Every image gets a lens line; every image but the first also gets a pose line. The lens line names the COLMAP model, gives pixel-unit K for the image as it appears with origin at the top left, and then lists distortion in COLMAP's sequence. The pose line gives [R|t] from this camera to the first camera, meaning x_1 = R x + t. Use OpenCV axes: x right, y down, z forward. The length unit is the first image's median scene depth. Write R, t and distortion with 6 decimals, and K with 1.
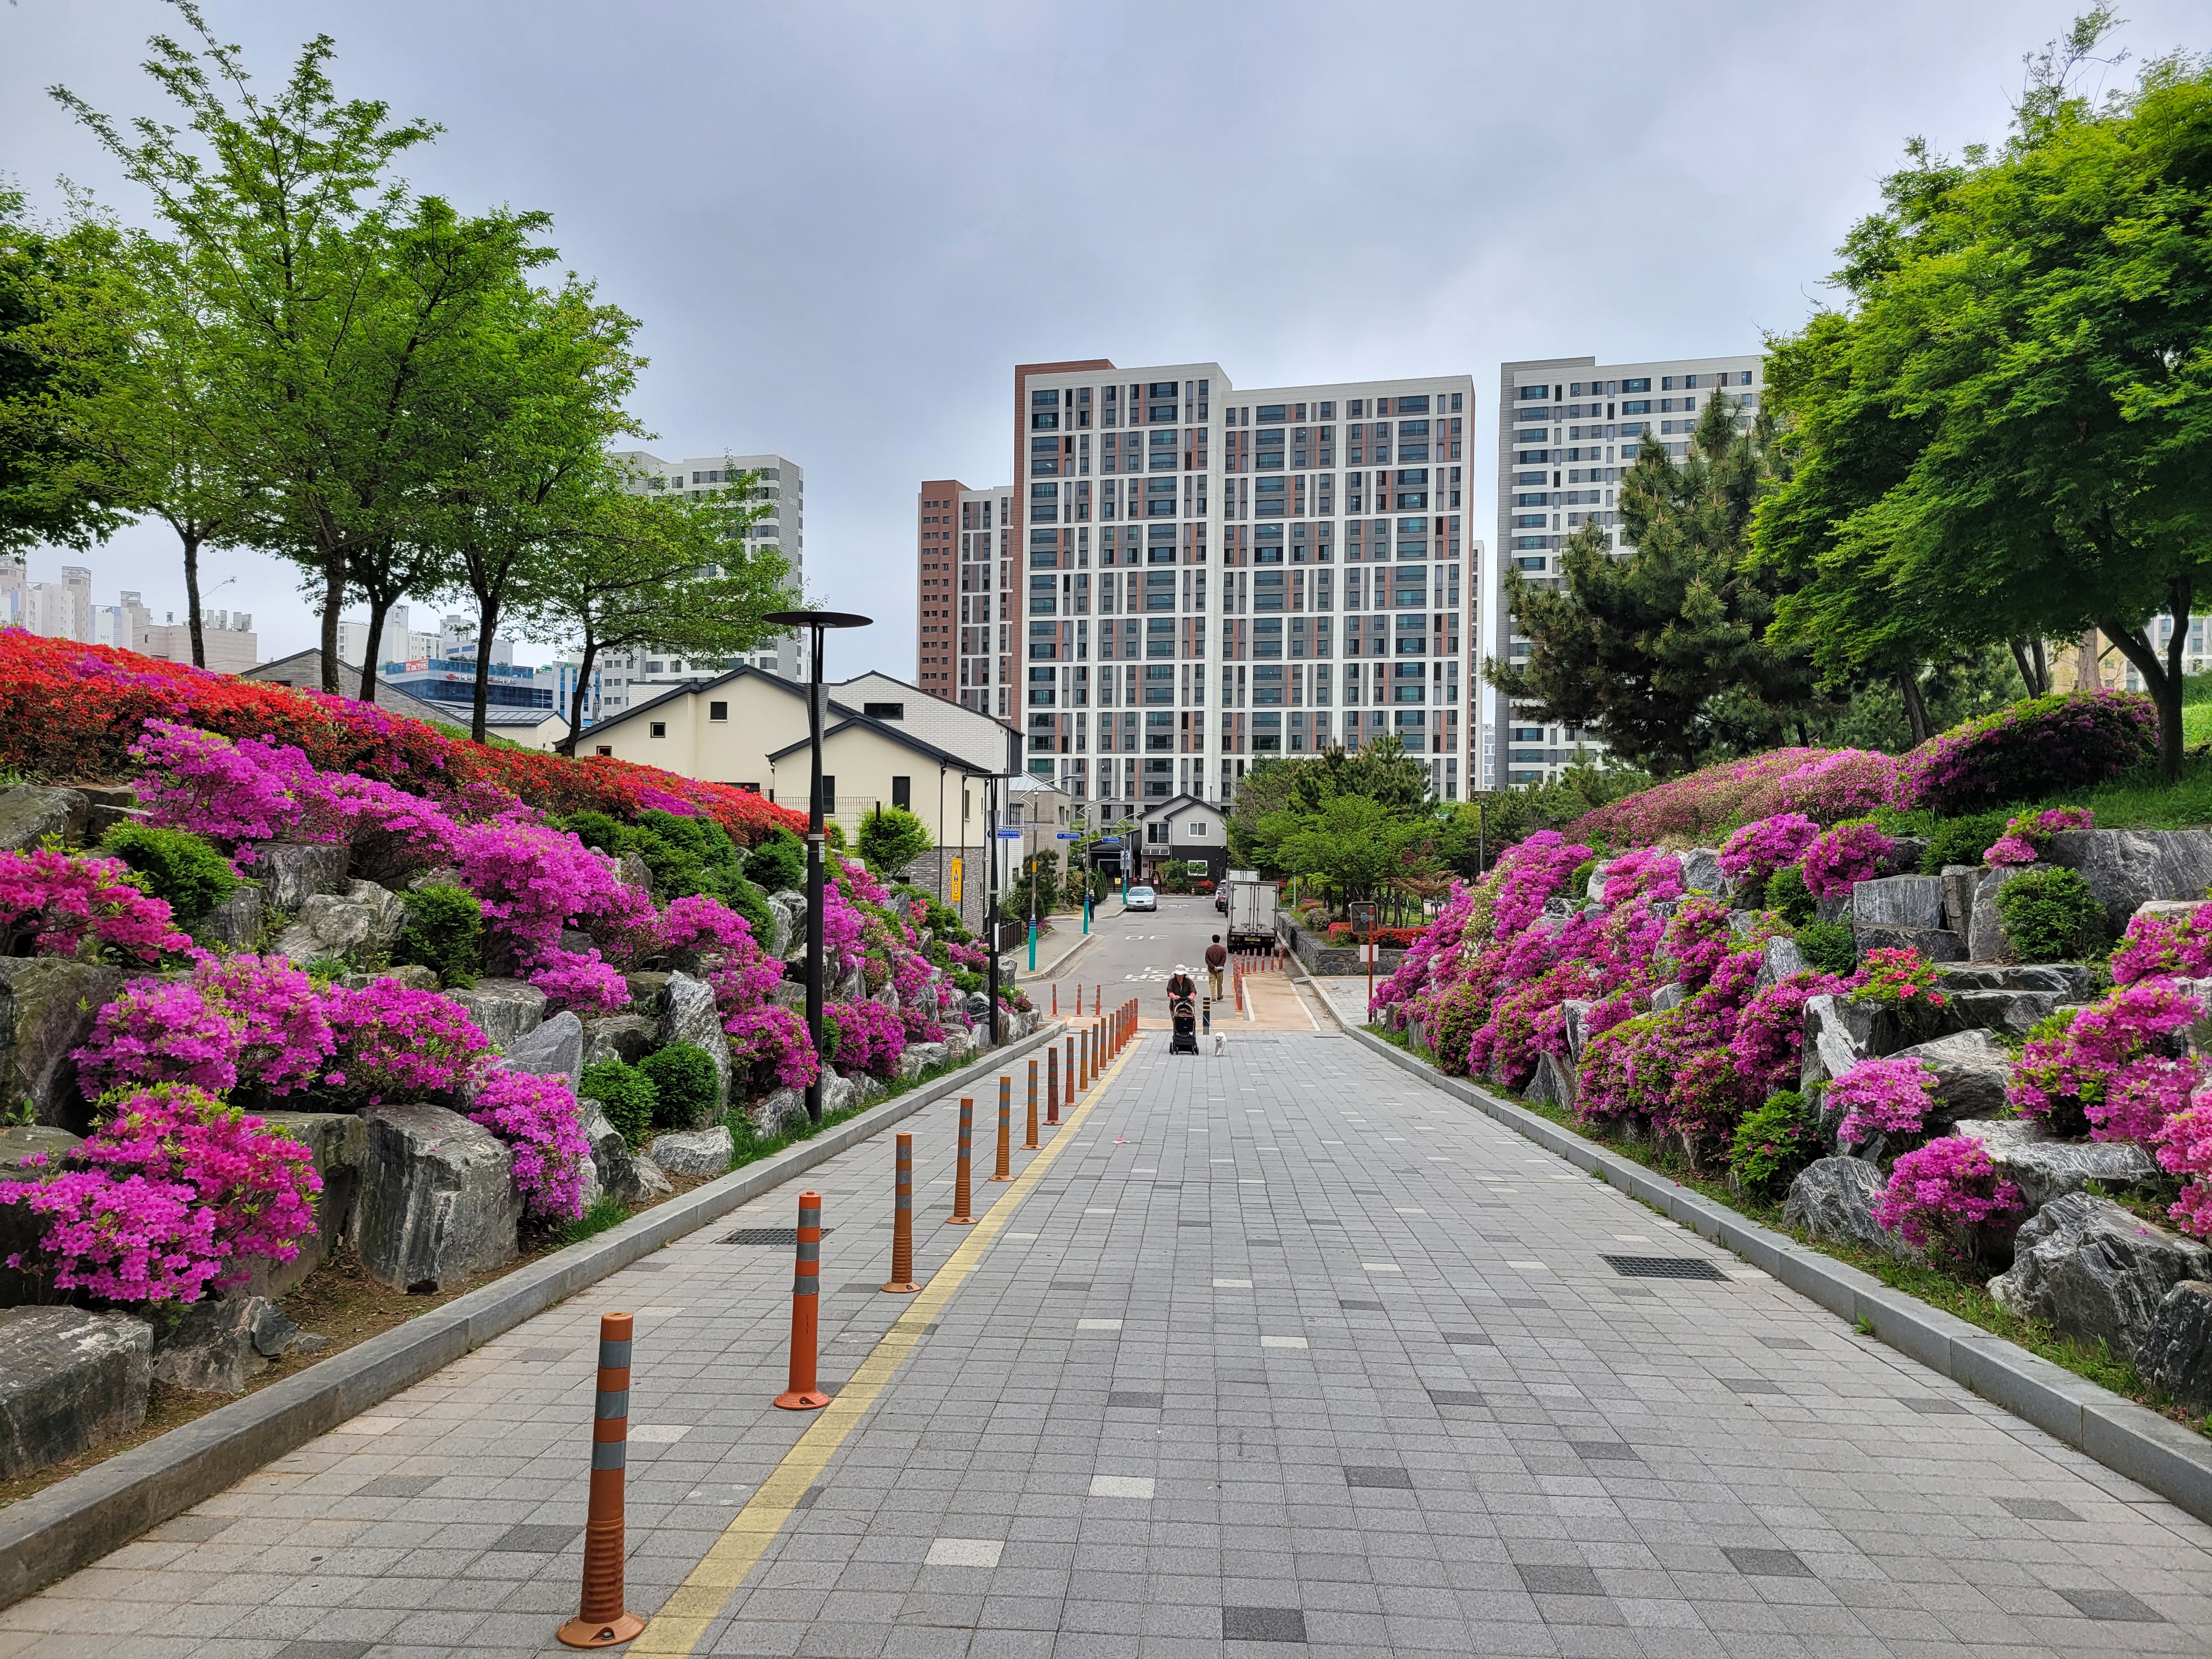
lens RADIAL K [[1640.8, 0, 1098.9], [0, 1640.8, 840.0], [0, 0, 1]] dist [0.056248, -0.049644]
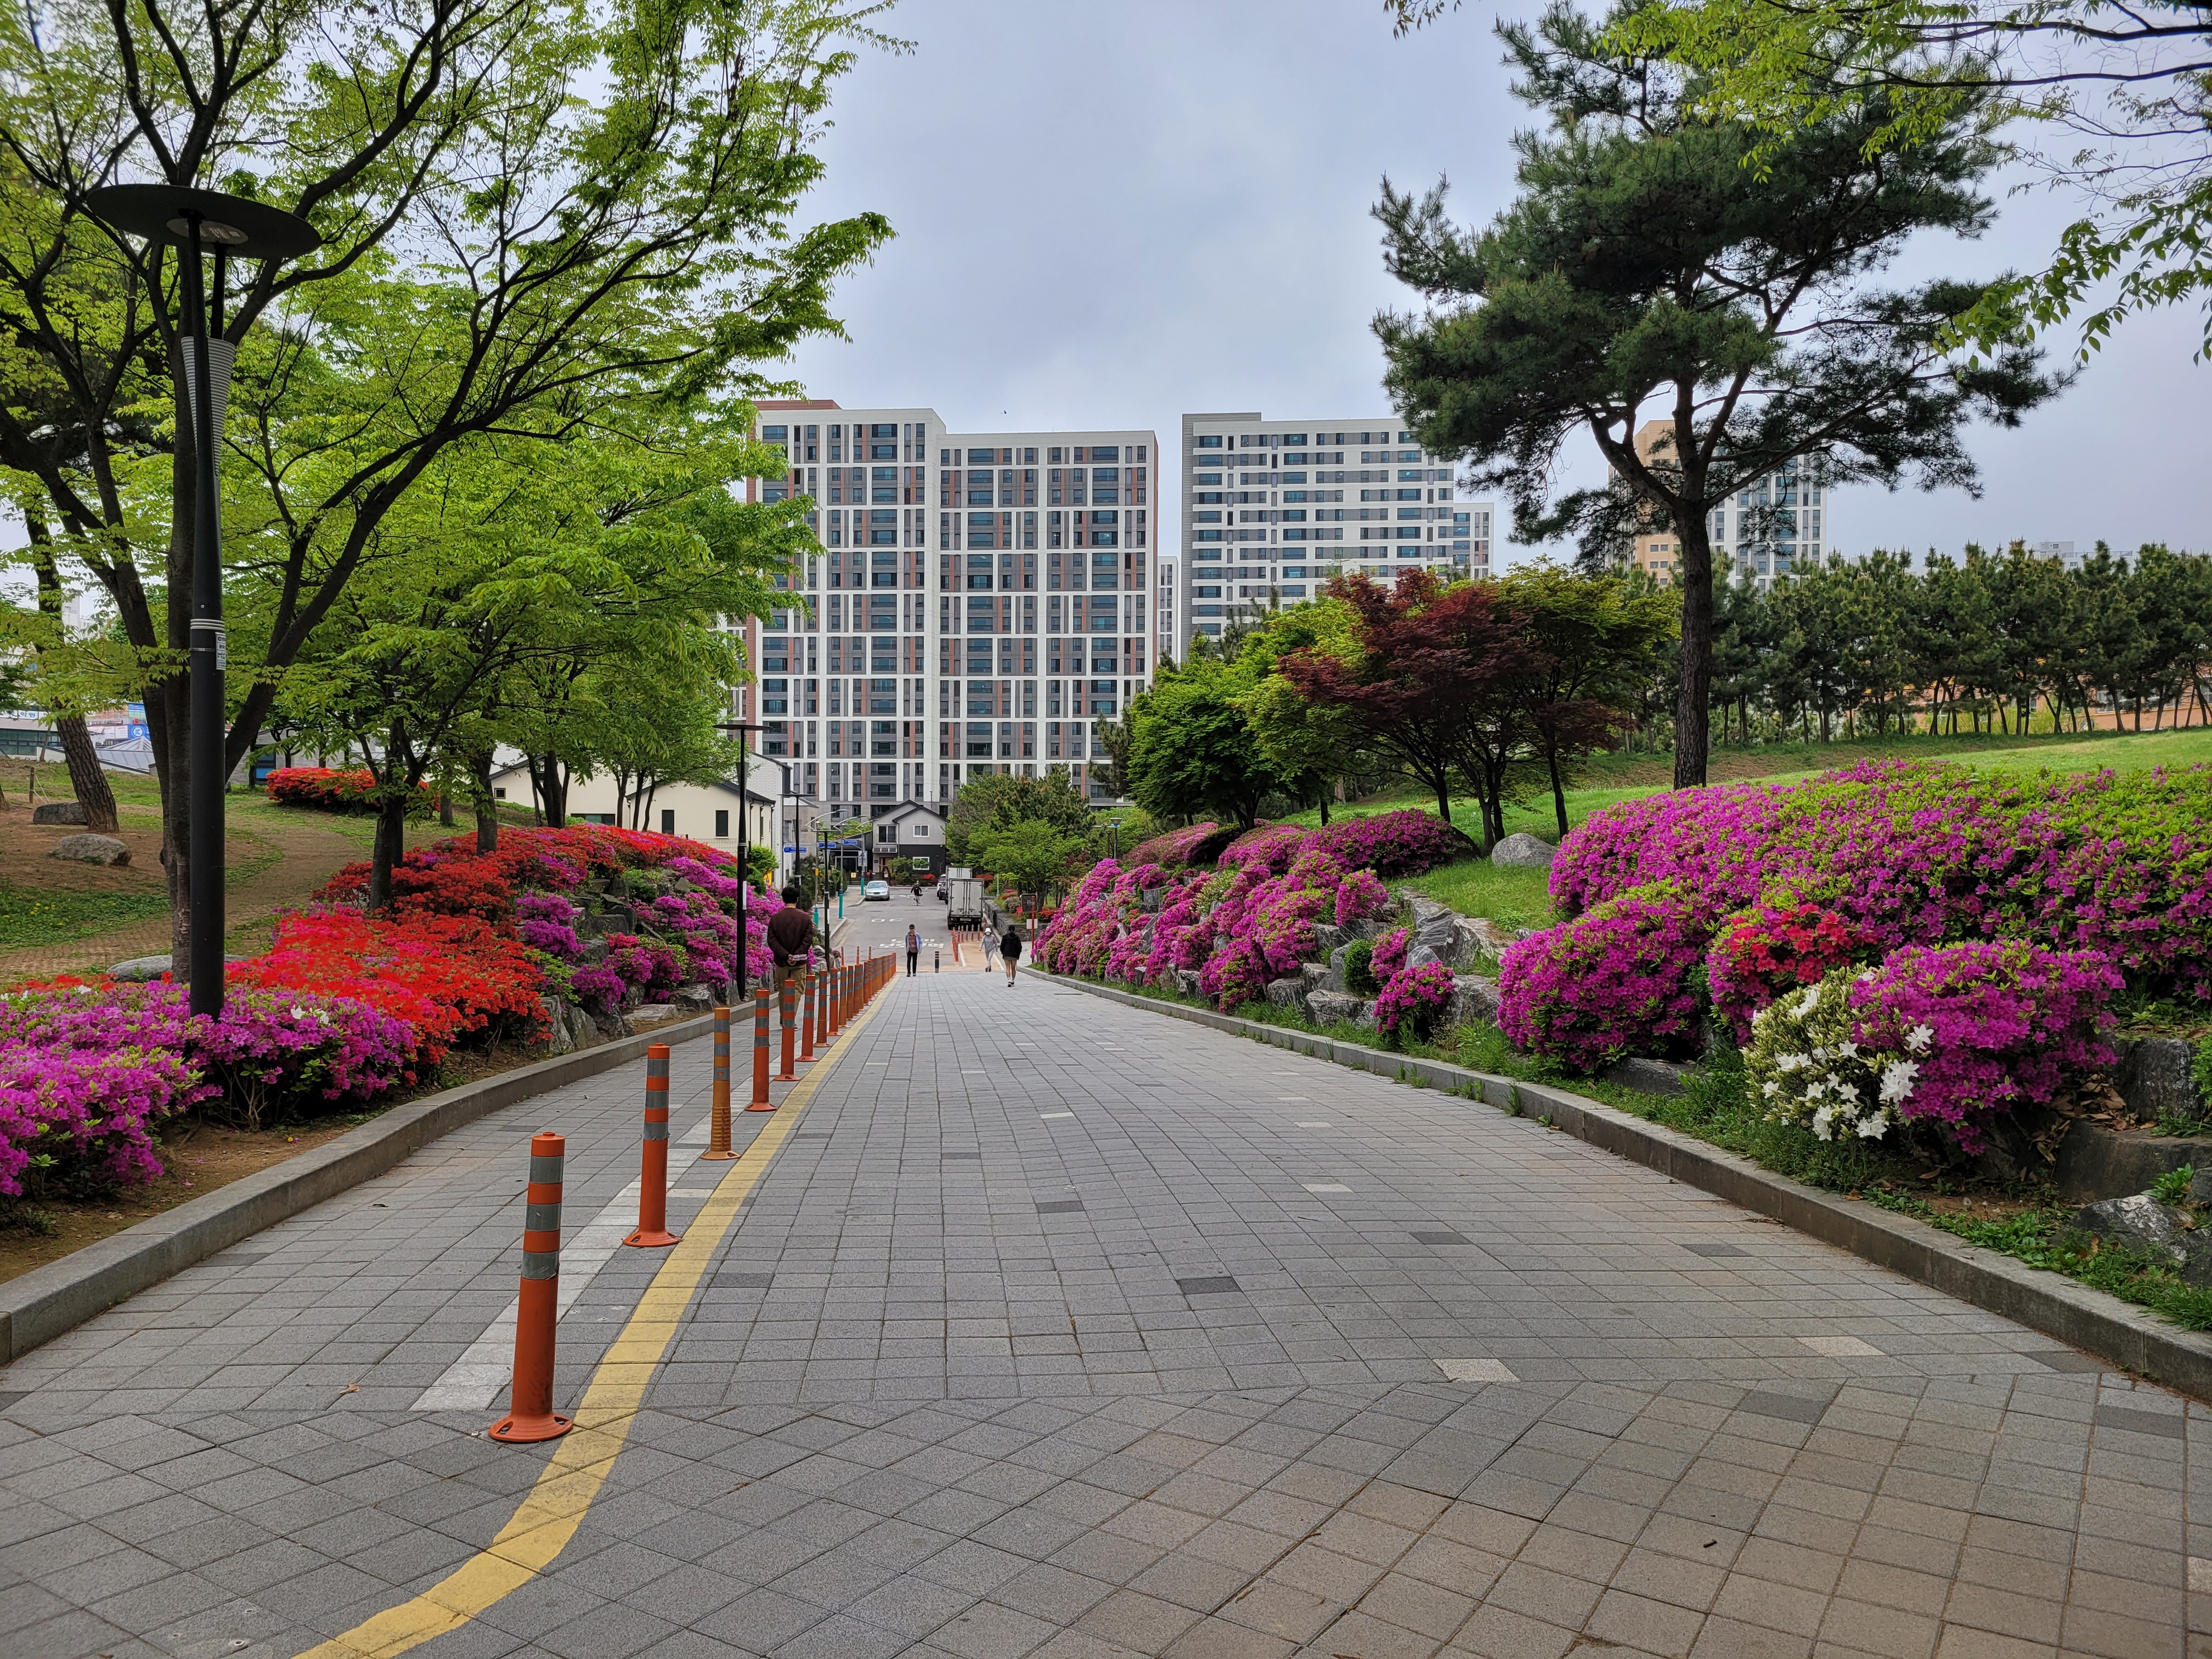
lens RADIAL K [[1640.8, 0, 1098.9], [0, 1640.8, 840.0], [0, 0, 1]] dist [0.056248, -0.049644]
pose [[0.985215, -0.006916, 0.171182, -0.010423], [0.005598, 0.999951, 0.008178, -0.005648], [-0.171230, -0.007099, 0.985205, -0.123179]]
